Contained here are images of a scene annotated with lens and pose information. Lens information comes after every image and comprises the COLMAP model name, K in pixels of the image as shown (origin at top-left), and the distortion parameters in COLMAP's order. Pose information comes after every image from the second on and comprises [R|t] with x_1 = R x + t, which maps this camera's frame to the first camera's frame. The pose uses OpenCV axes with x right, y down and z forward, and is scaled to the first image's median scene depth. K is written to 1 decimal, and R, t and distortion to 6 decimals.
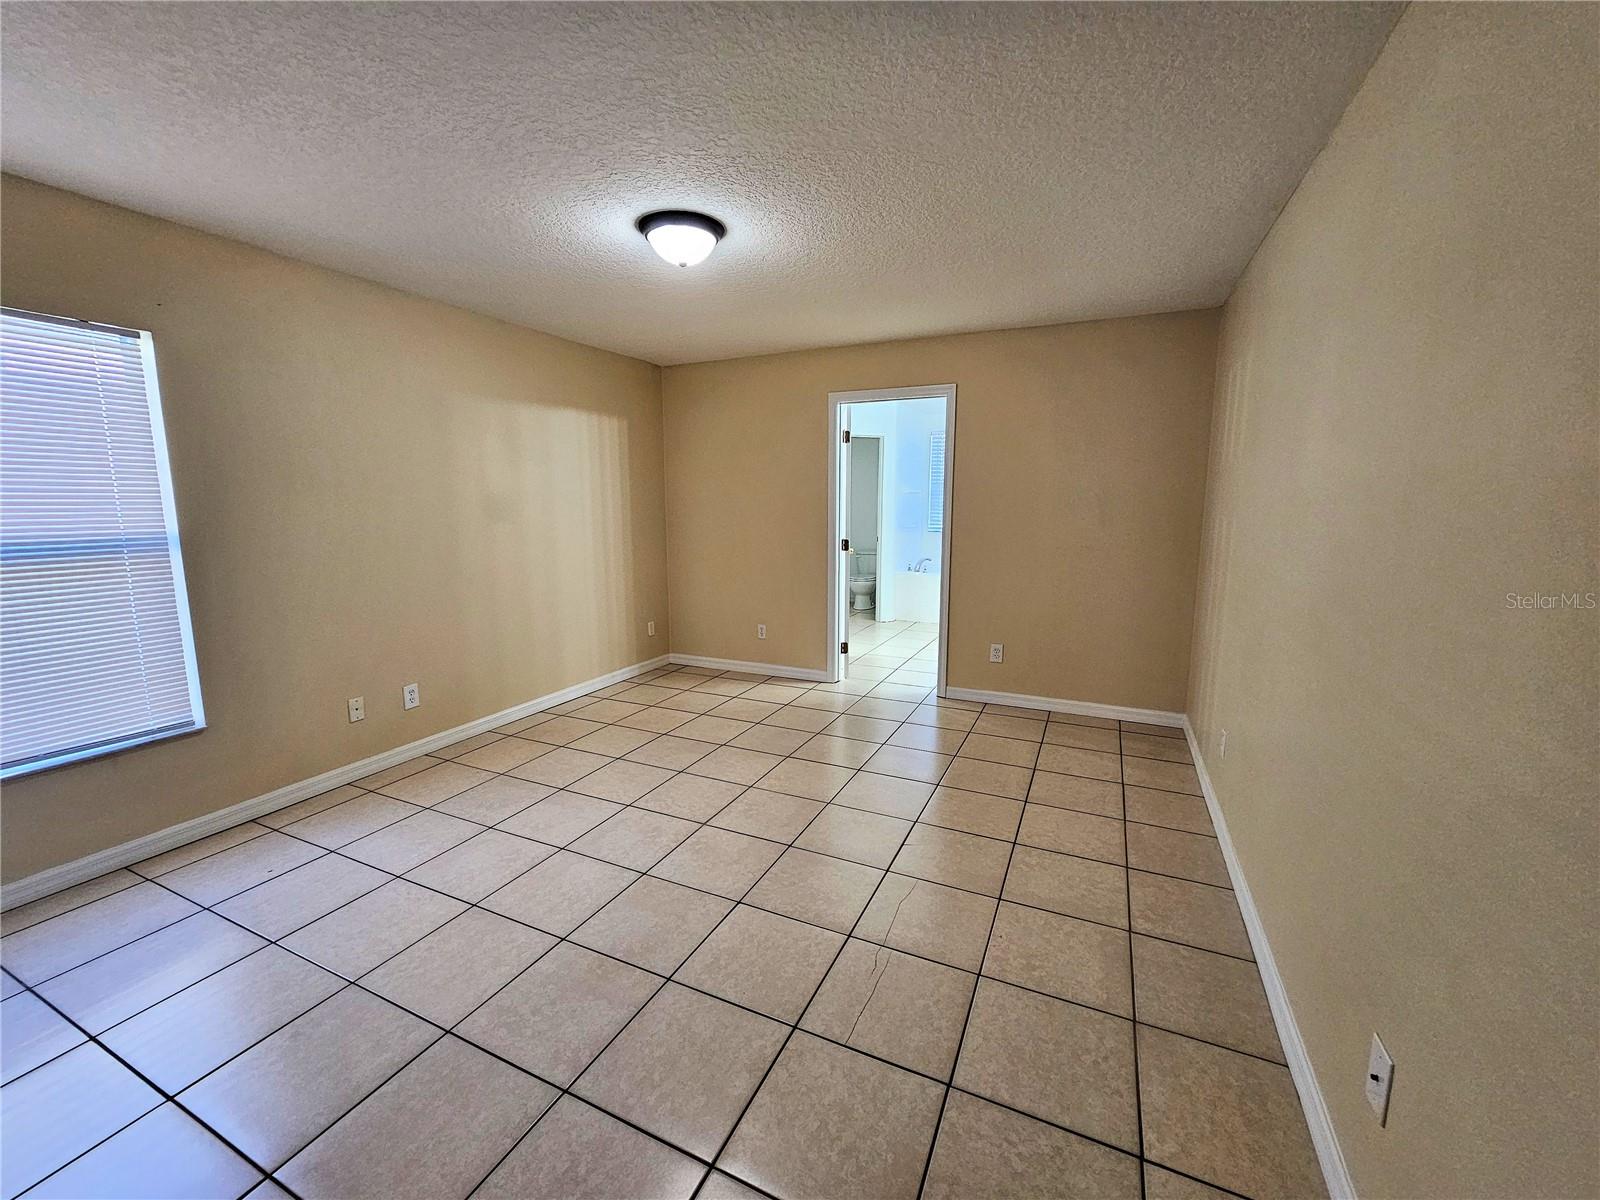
lens RADIAL K [[655.2, 0, 797.8], [0, 655.2, 586.4], [0, 0, 1]] dist [-0.001143, 0.000185]
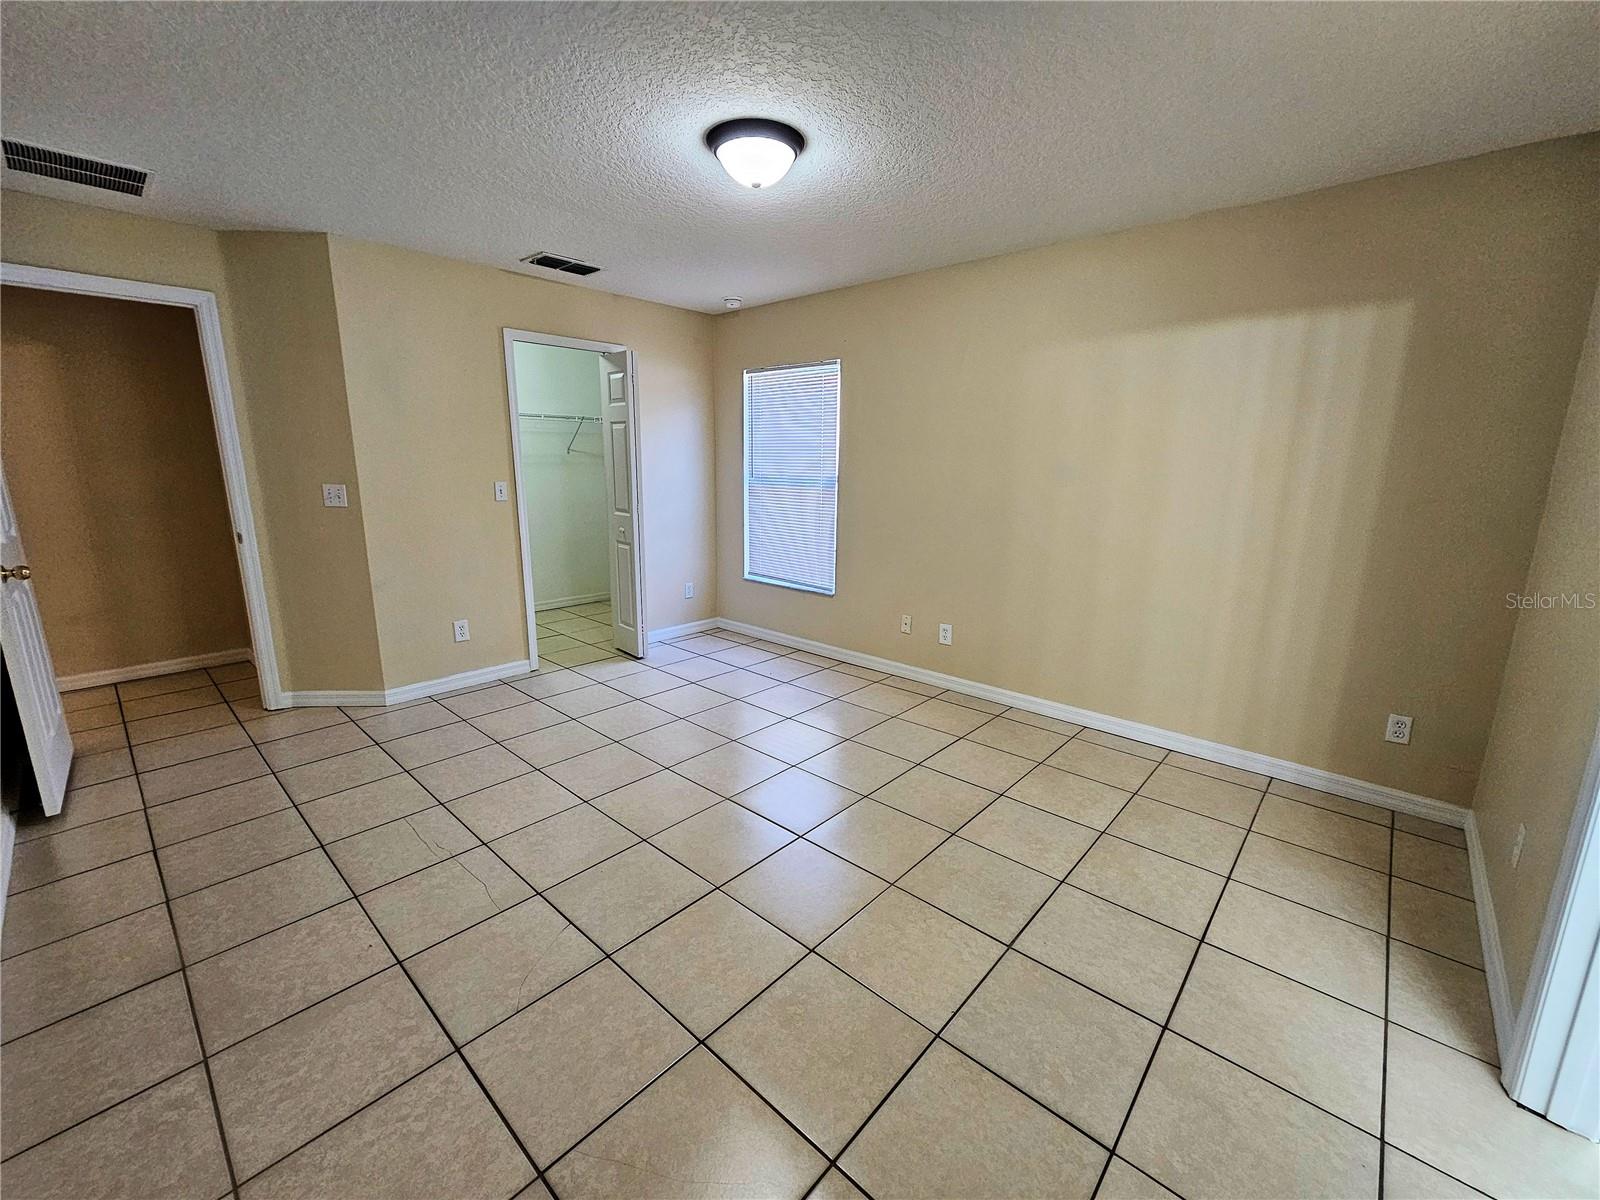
lens RADIAL K [[655.2, 0, 795.8], [0, 655.2, 597.9], [0, 0, 1]] dist [-0.001143, 0.000185]
pose [[-0.295304, 0.196510, -0.934976, 0.707859], [-0.138563, 0.959463, 0.245421, -0.179017], [0.945302, 0.202027, -0.256104, 1.351277]]
